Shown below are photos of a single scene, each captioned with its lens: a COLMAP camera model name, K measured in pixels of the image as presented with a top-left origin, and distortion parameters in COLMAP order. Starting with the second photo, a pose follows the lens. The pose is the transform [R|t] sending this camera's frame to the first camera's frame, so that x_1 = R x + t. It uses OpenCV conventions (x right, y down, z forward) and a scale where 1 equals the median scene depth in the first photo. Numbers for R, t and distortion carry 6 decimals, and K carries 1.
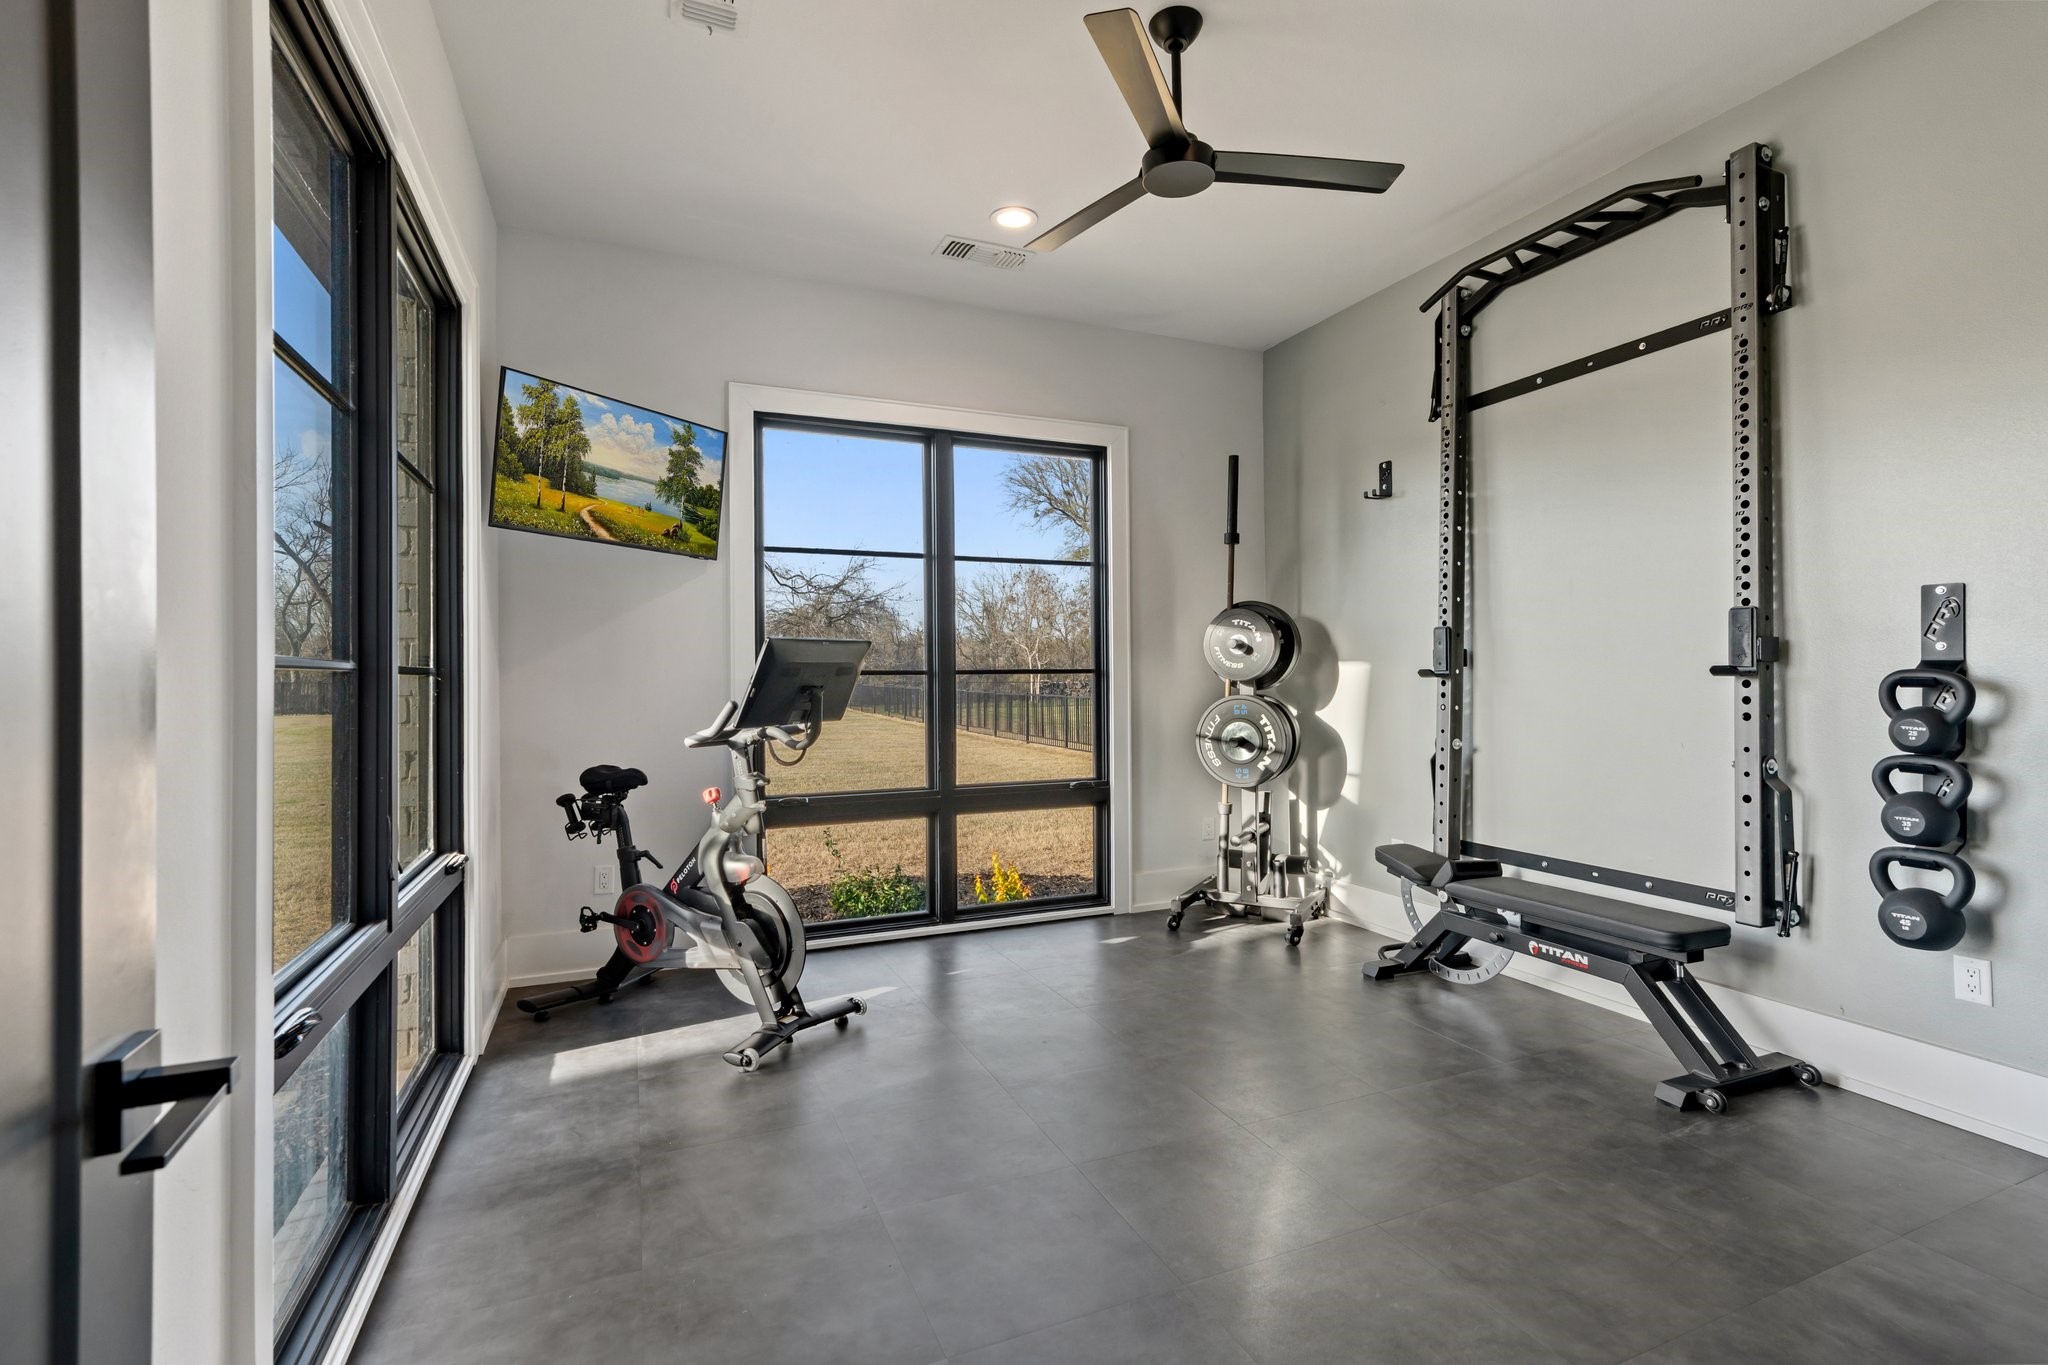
lens RADIAL K [[918.5, 0, 1024.0], [0, 918.5, 682.5], [0, 0, 1]] dist [0.013352, -0.000415]
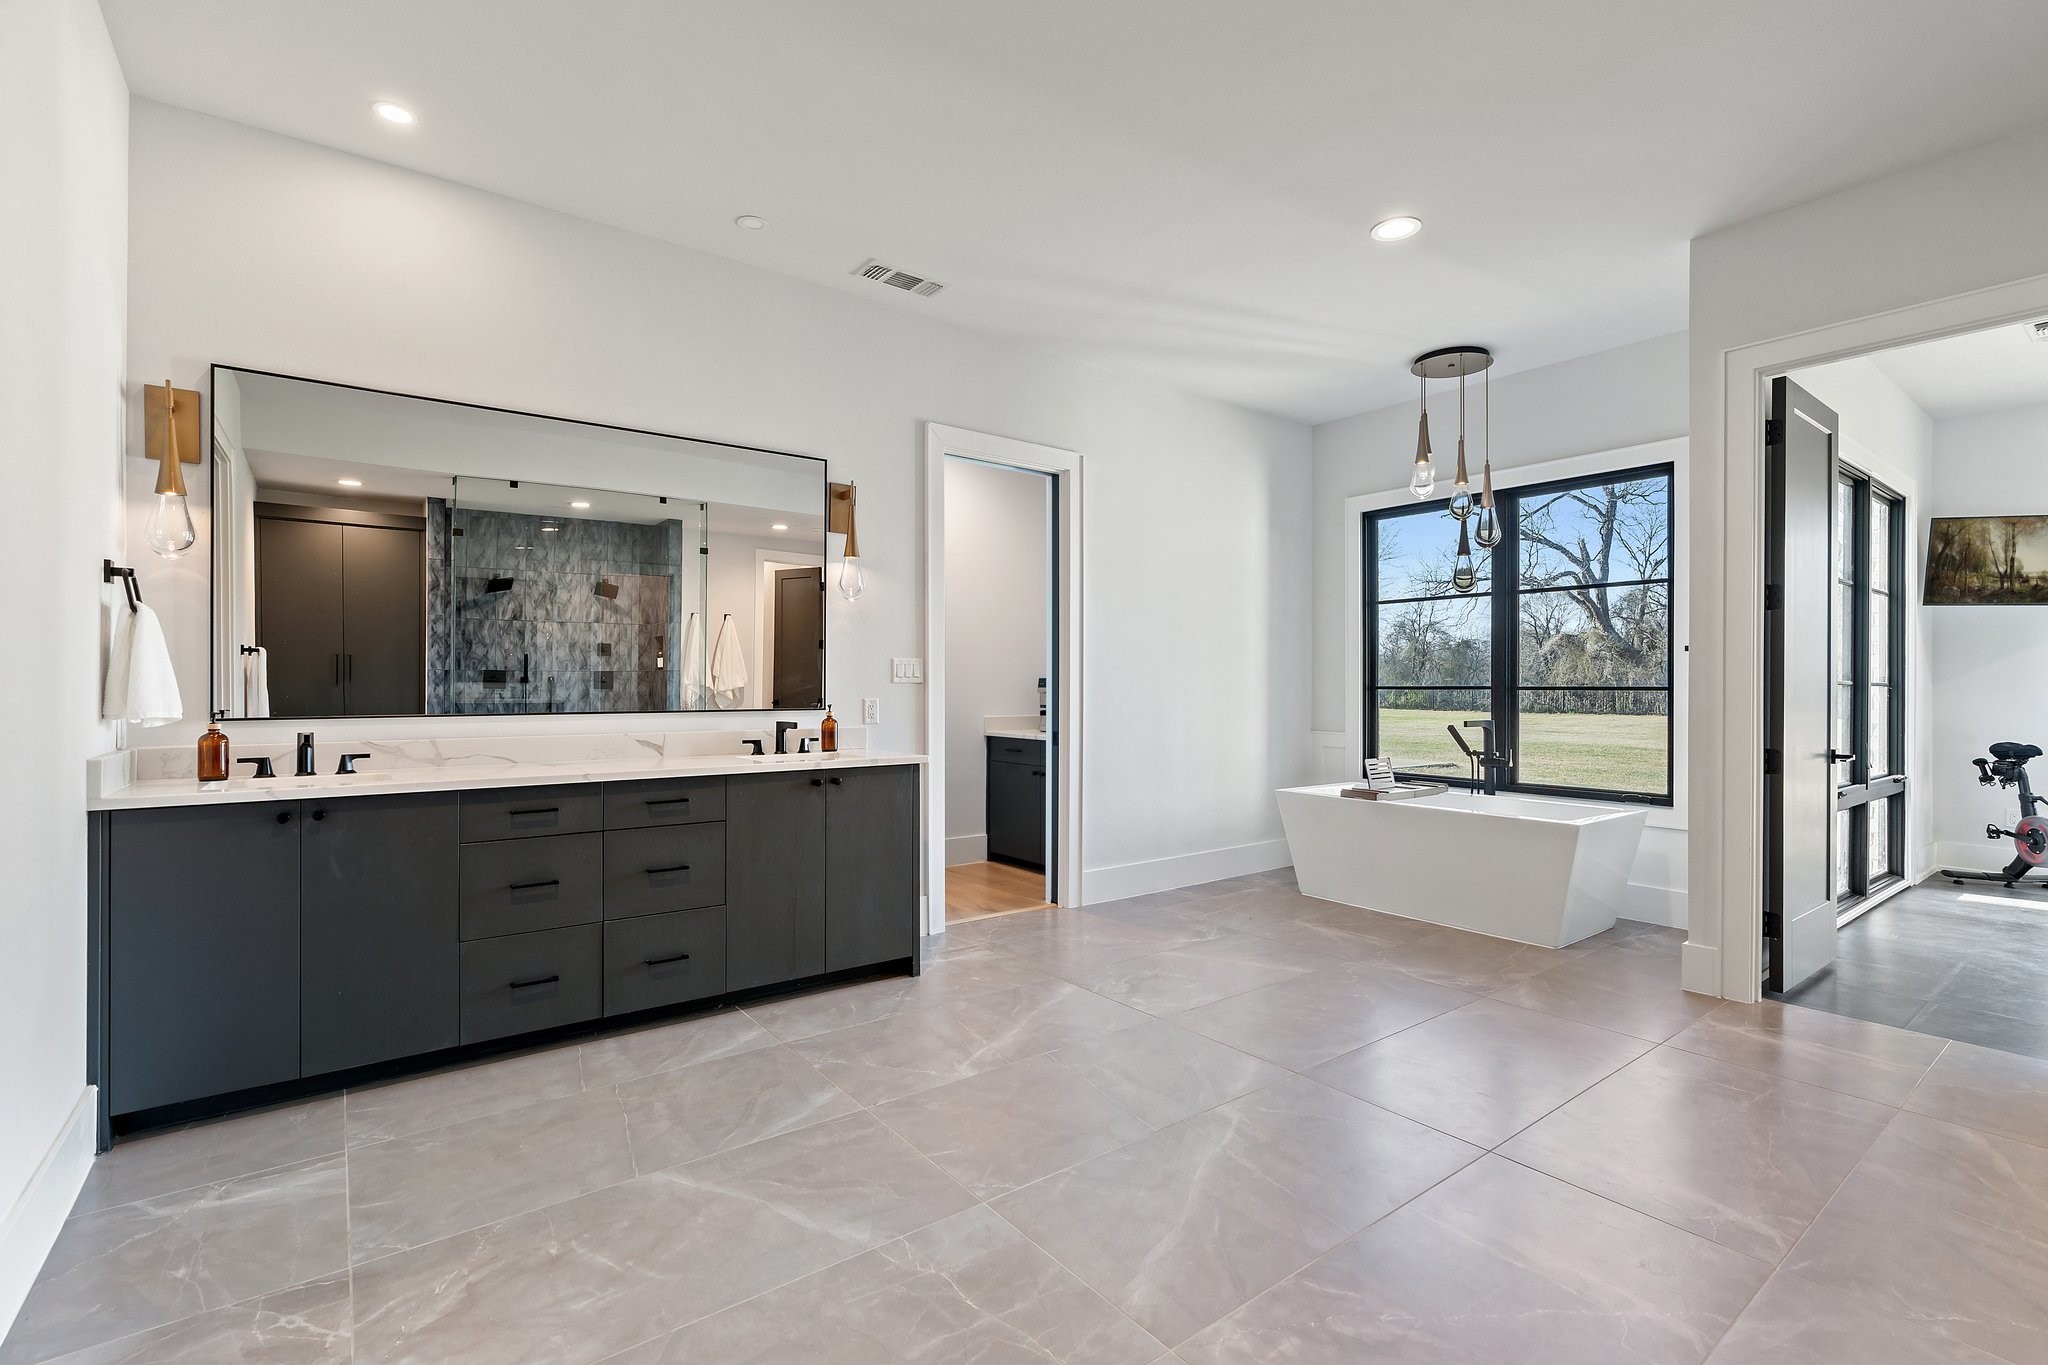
lens RADIAL K [[918.5, 0, 1024.0], [0, 918.5, 682.5], [0, 0, 1]] dist [0.013352, -0.000415]
pose [[0.247506, 0.006049, -0.968867, 0.727519], [-0.012783, 0.999914, 0.002977, 0.000604], [0.968802, 0.011649, 0.247562, -1.127901]]
